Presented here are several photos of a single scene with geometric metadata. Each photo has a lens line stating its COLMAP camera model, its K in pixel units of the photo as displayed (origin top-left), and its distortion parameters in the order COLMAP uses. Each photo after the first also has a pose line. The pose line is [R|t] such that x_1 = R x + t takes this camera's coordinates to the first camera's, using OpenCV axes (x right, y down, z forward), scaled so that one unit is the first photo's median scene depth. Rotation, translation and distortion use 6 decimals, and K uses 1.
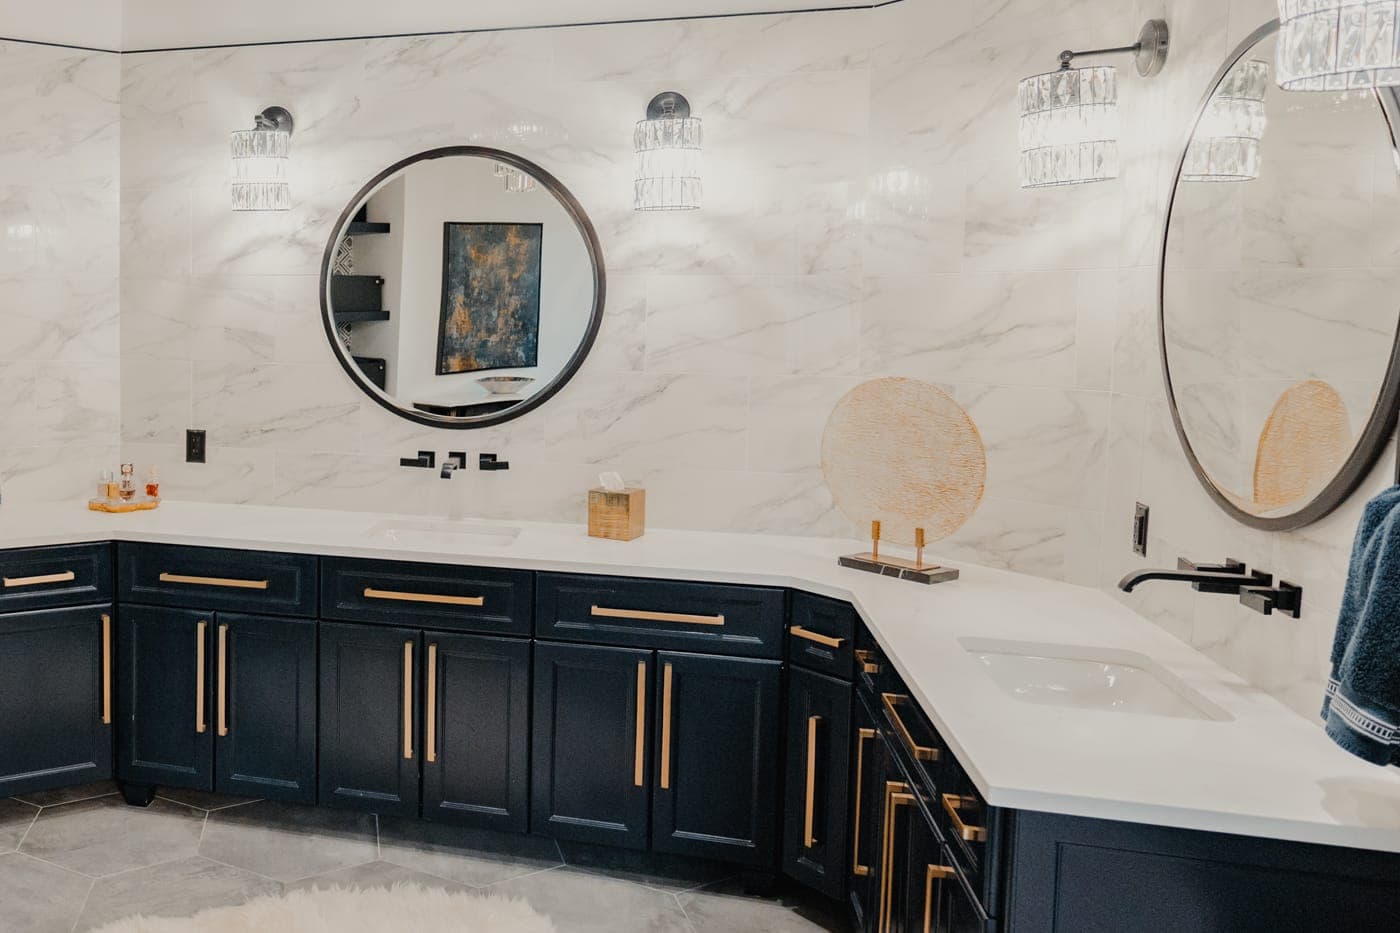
lens RADIAL K [[1184.8, 0, 289.0], [0, 1184.8, 389.6], [0, 0, 1]] dist [-0.004160, 0.008844]
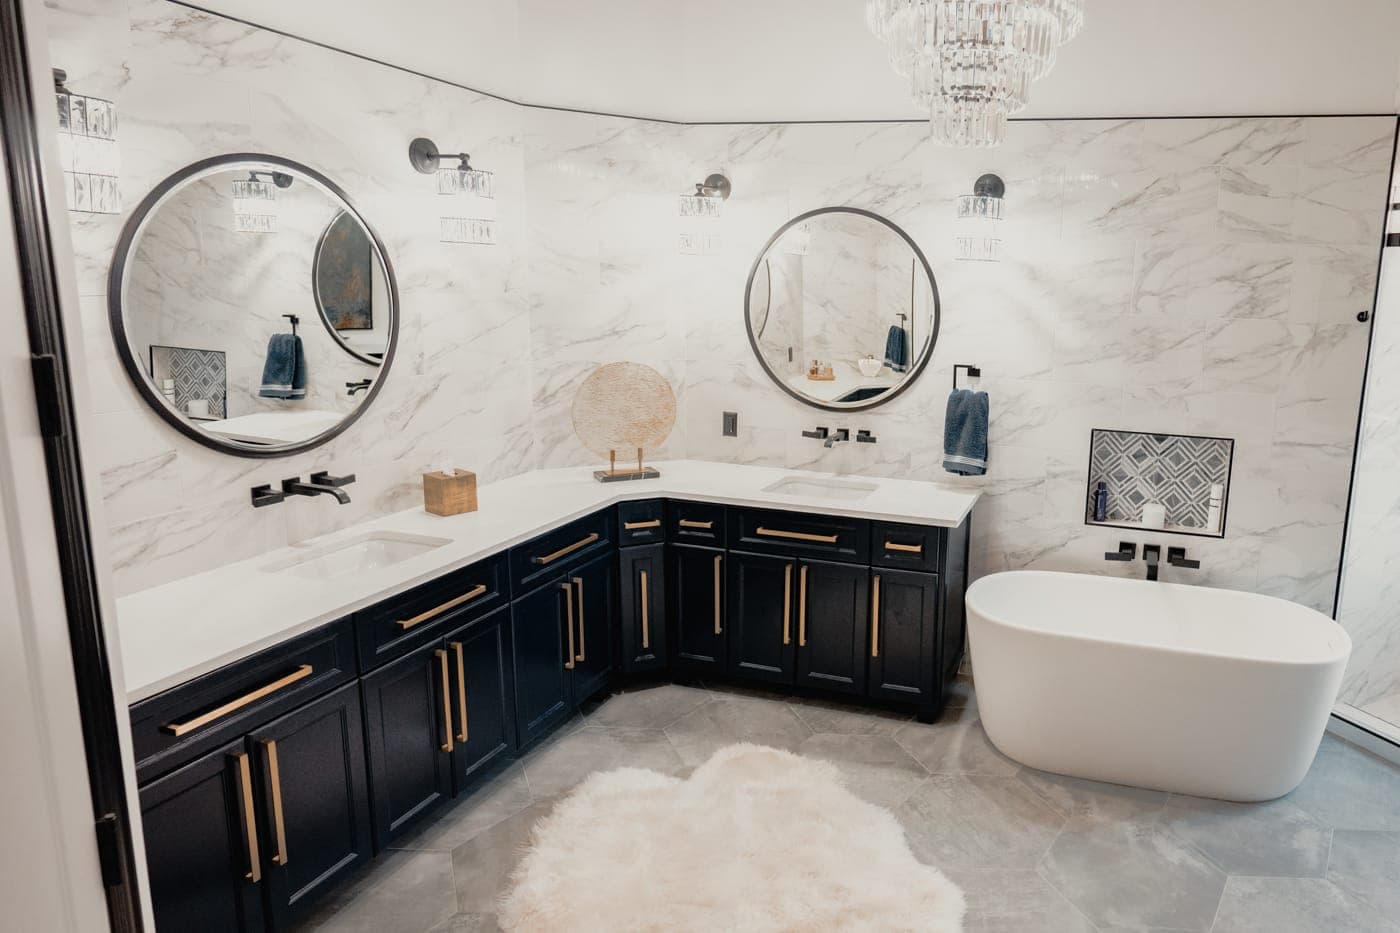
lens RADIAL K [[882.5, 0, 894.9], [0, 882.5, 439.3], [0, 0, 1]] dist [-0.003464, 0.001854]
pose [[-0.040085, -0.188617, 0.981232, -0.711389], [0.031508, 0.981295, 0.189916, -0.123255], [-0.998699, 0.038529, -0.033393, 0.649538]]
